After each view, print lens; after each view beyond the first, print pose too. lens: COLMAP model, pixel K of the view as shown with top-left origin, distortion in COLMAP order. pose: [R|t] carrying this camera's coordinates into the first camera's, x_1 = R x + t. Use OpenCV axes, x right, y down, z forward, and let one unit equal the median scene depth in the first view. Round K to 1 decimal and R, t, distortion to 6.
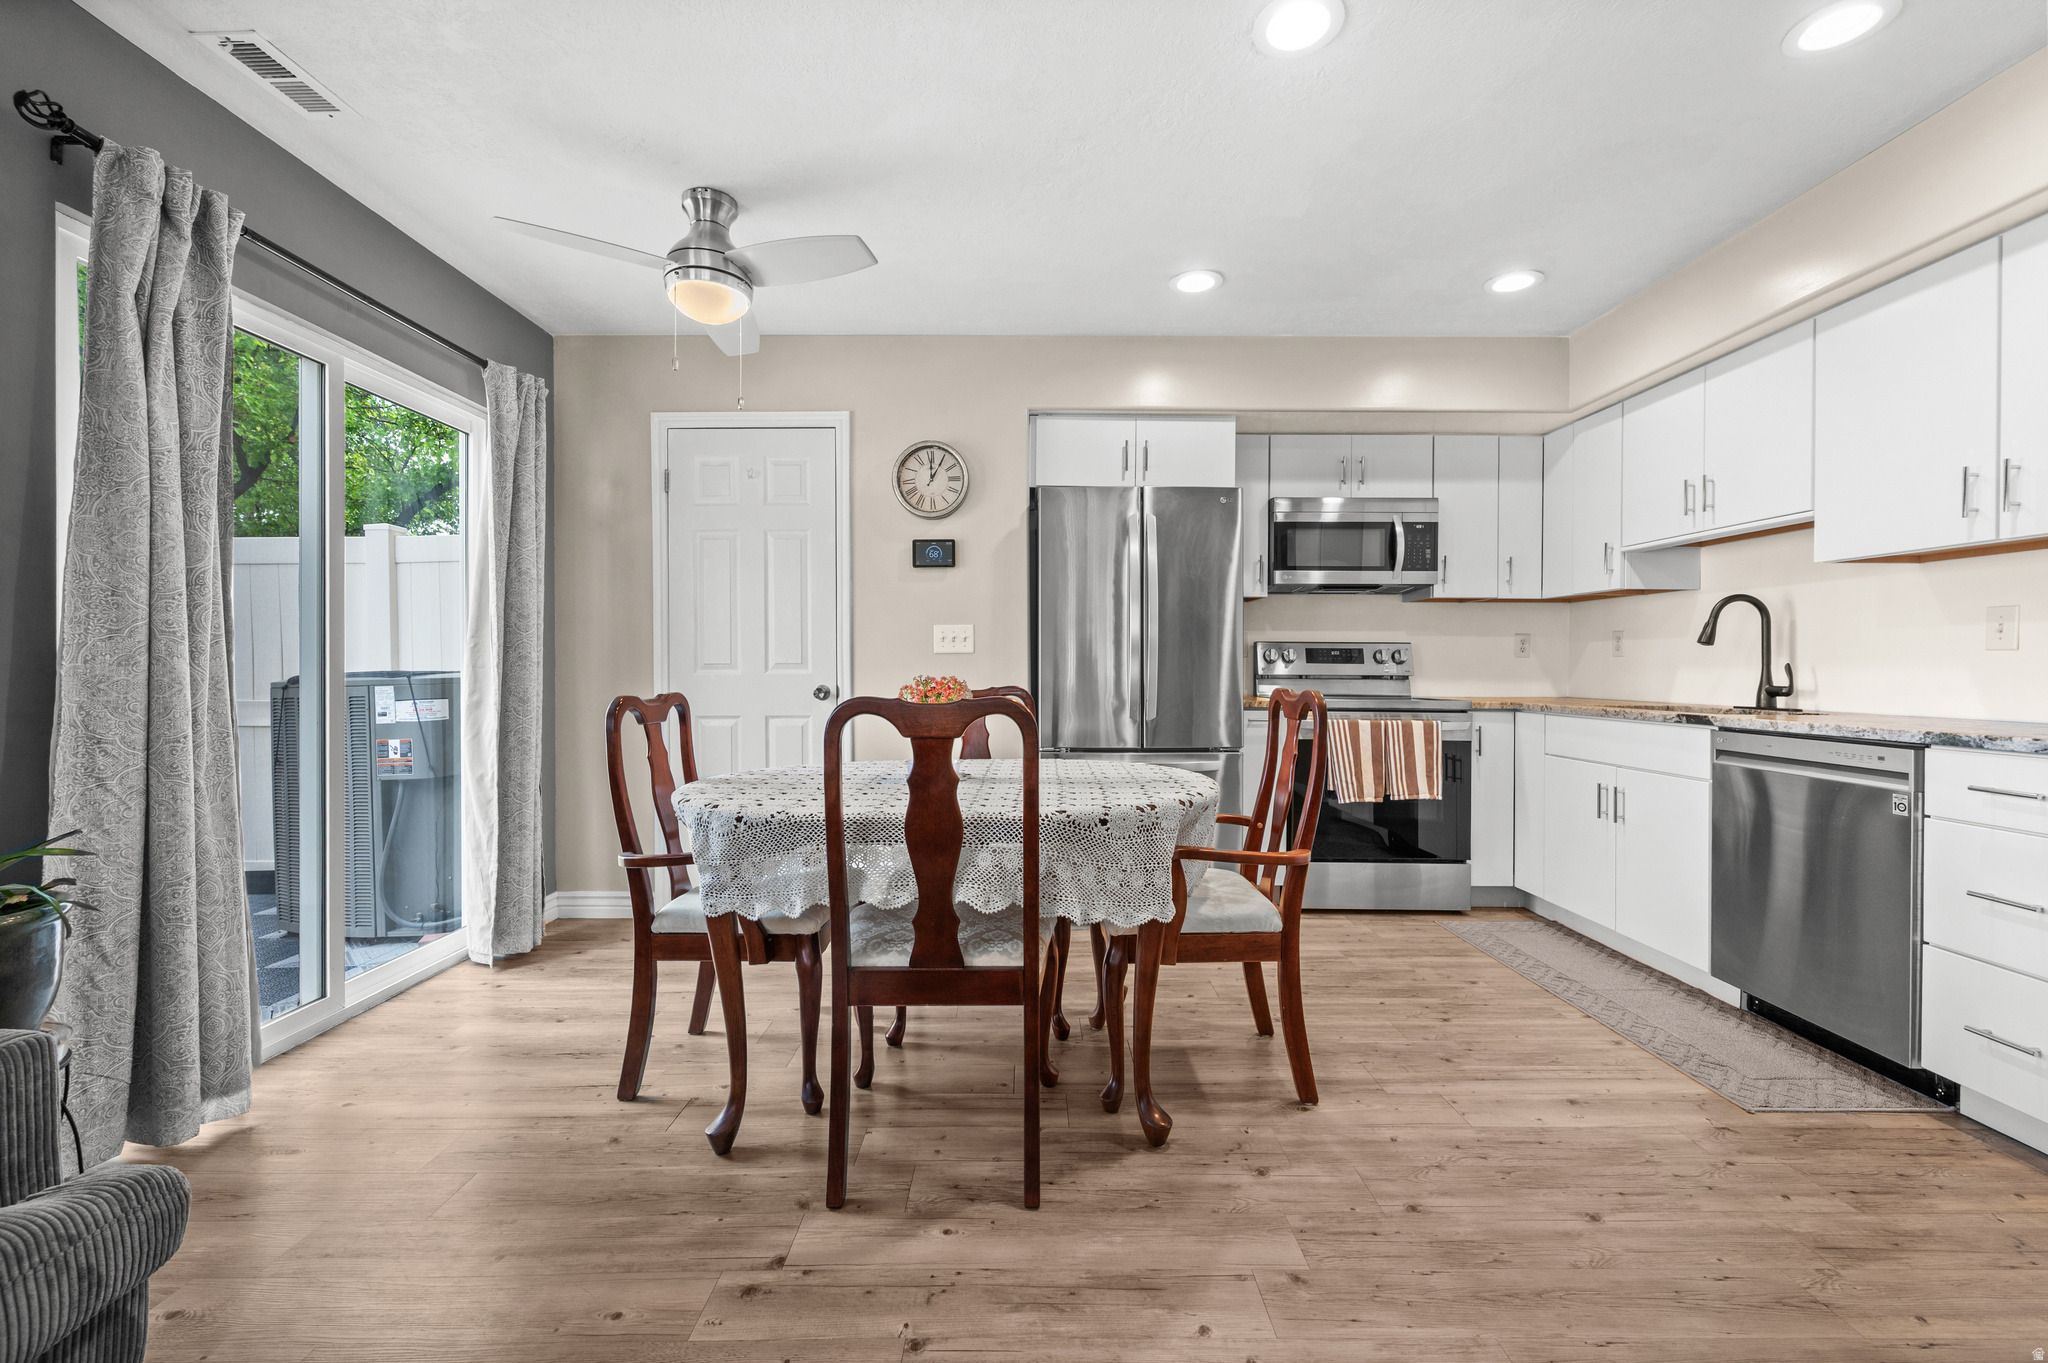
lens RADIAL K [[847.0, 0, 1028.3], [0, 847.0, 674.5], [0, 0, 1]] dist [-0.000743, -0.000062]
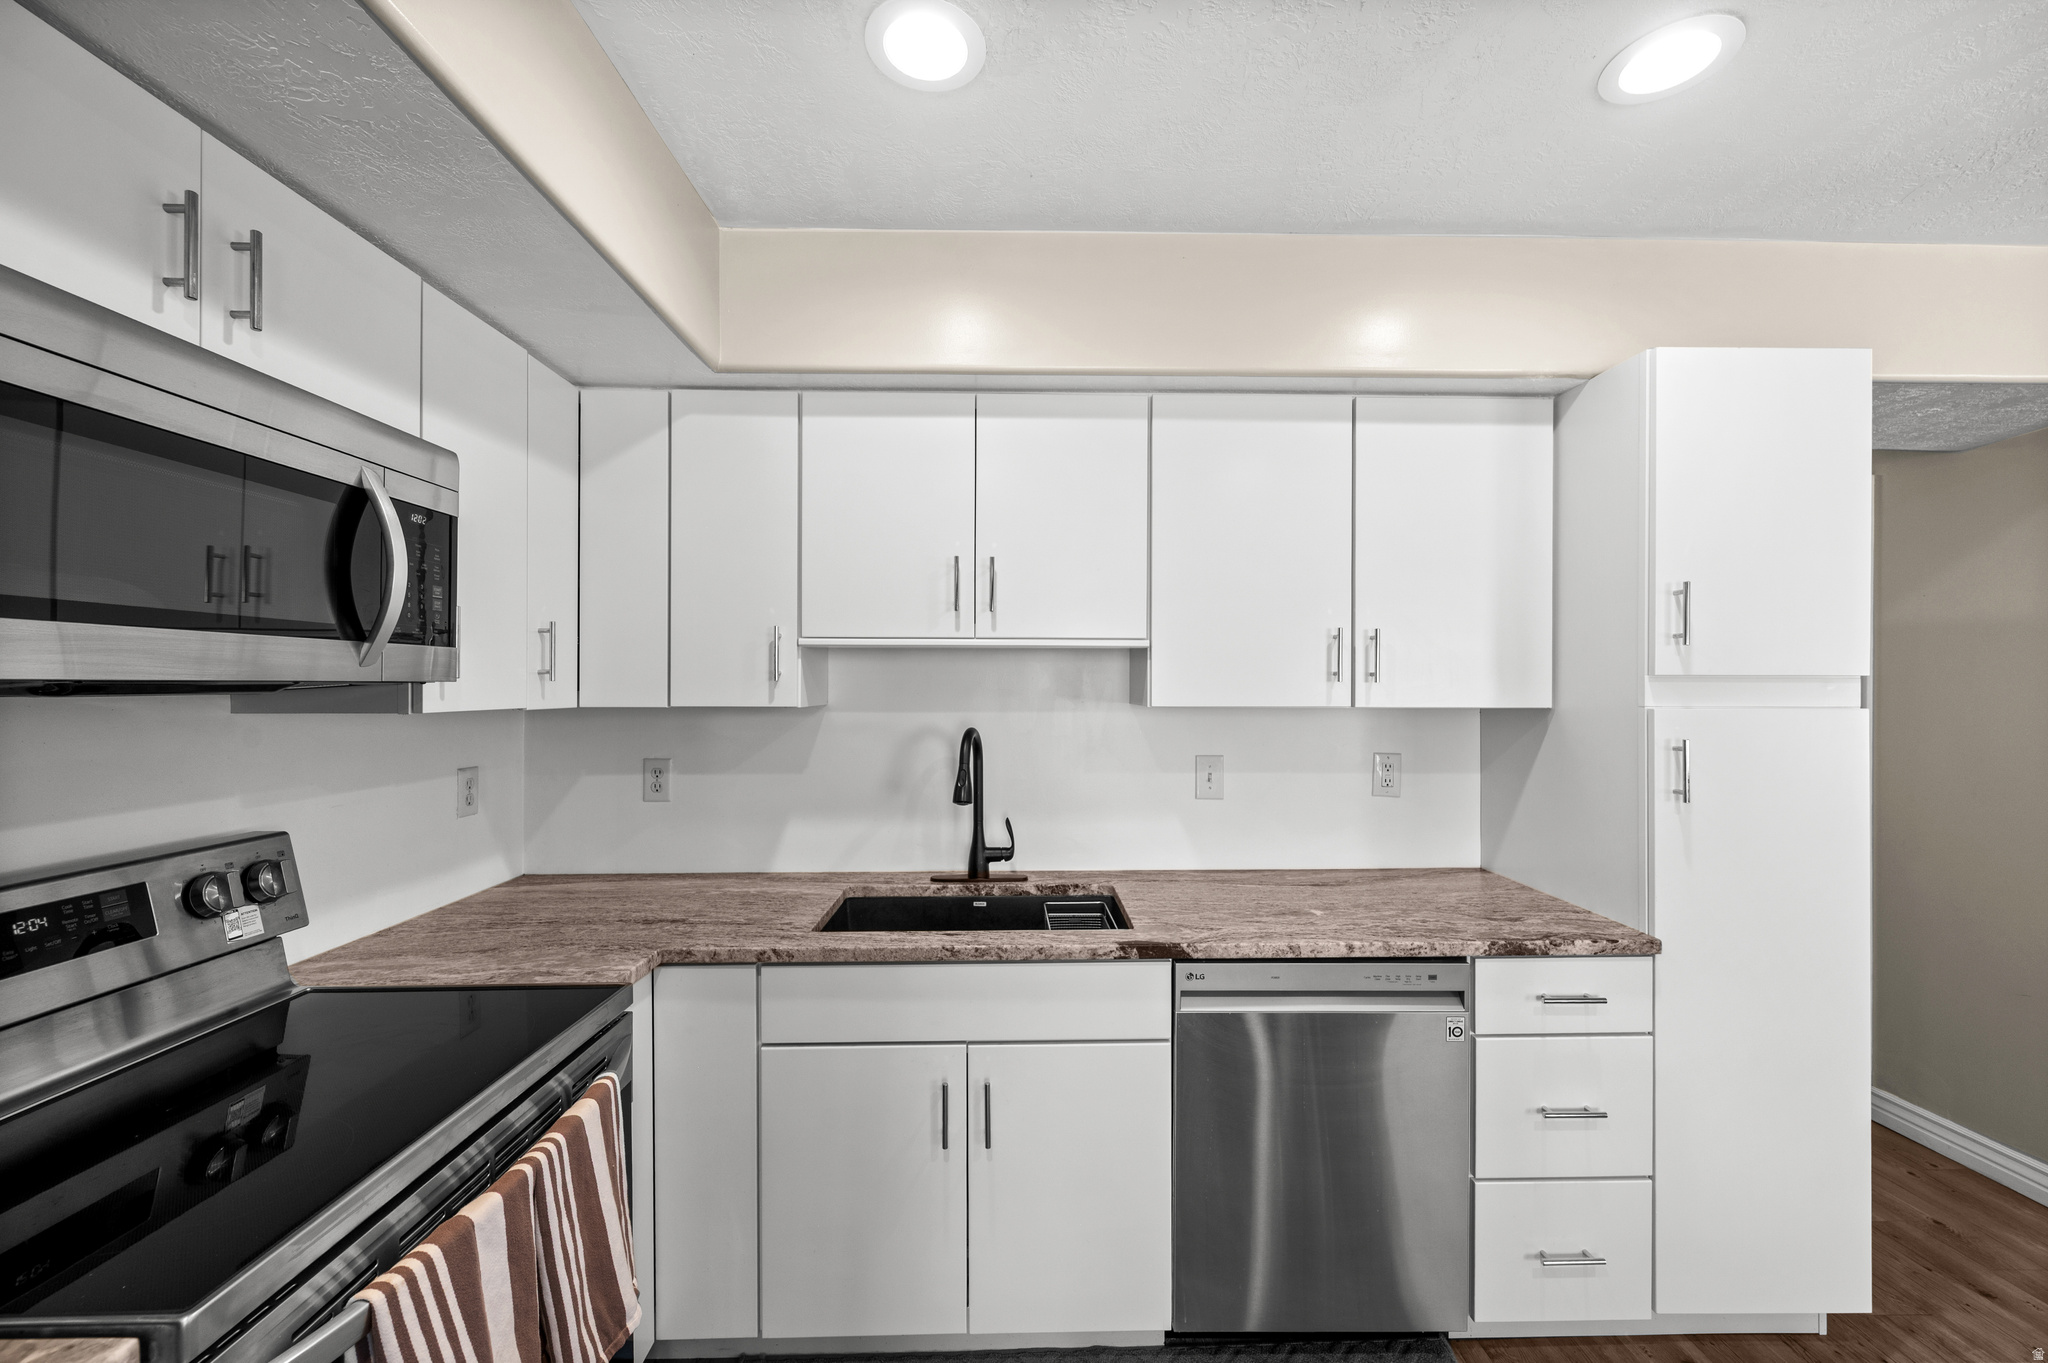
lens RADIAL K [[810.9, 0, 1024.0], [0, 810.9, 681.5], [0, 0, 1]] dist [-0.000235, -0.000165]
pose [[-0.024959, -0.004074, 0.999680, 0.135306], [0.009747, 0.999943, 0.004318, -0.124424], [-0.999641, 0.009852, -0.024918, 0.881559]]
